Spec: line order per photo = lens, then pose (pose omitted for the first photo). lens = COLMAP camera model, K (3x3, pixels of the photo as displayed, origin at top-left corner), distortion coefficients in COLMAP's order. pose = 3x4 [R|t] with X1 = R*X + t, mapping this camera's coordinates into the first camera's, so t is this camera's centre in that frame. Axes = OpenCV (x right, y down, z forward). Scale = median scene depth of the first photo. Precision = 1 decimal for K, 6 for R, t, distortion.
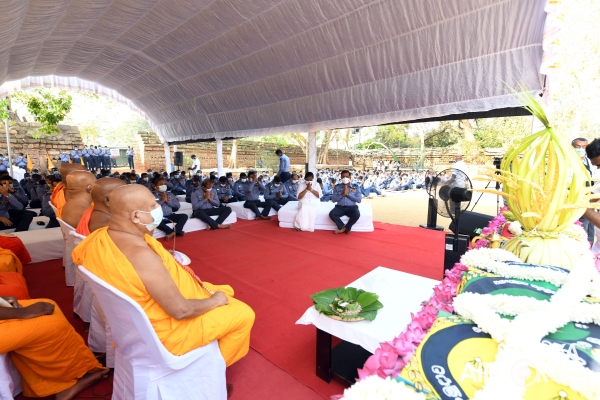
lens RADIAL K [[289.8, 0, 301.9], [0, 289.8, 200.9], [0, 0, 1]] dist [-0.009589, -0.000156]
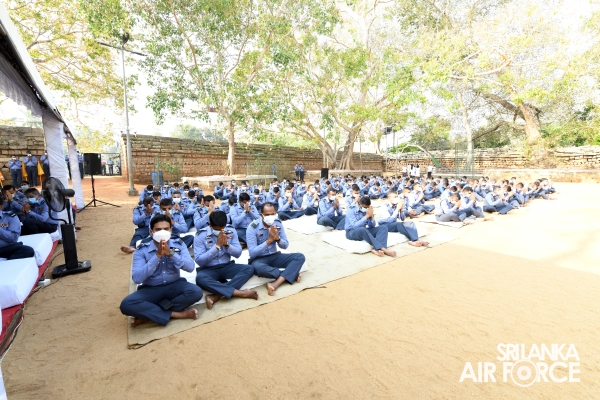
lens RADIAL K [[255.5, 0, 298.6], [0, 255.5, 197.8], [0, 0, 1]] dist [-0.013529, 0.000155]
pose [[0.985790, 0.008097, -0.167787, 0.055005], [-0.010942, 0.999812, -0.016036, -0.025055], [0.167626, 0.017644, 0.985693, 0.200372]]
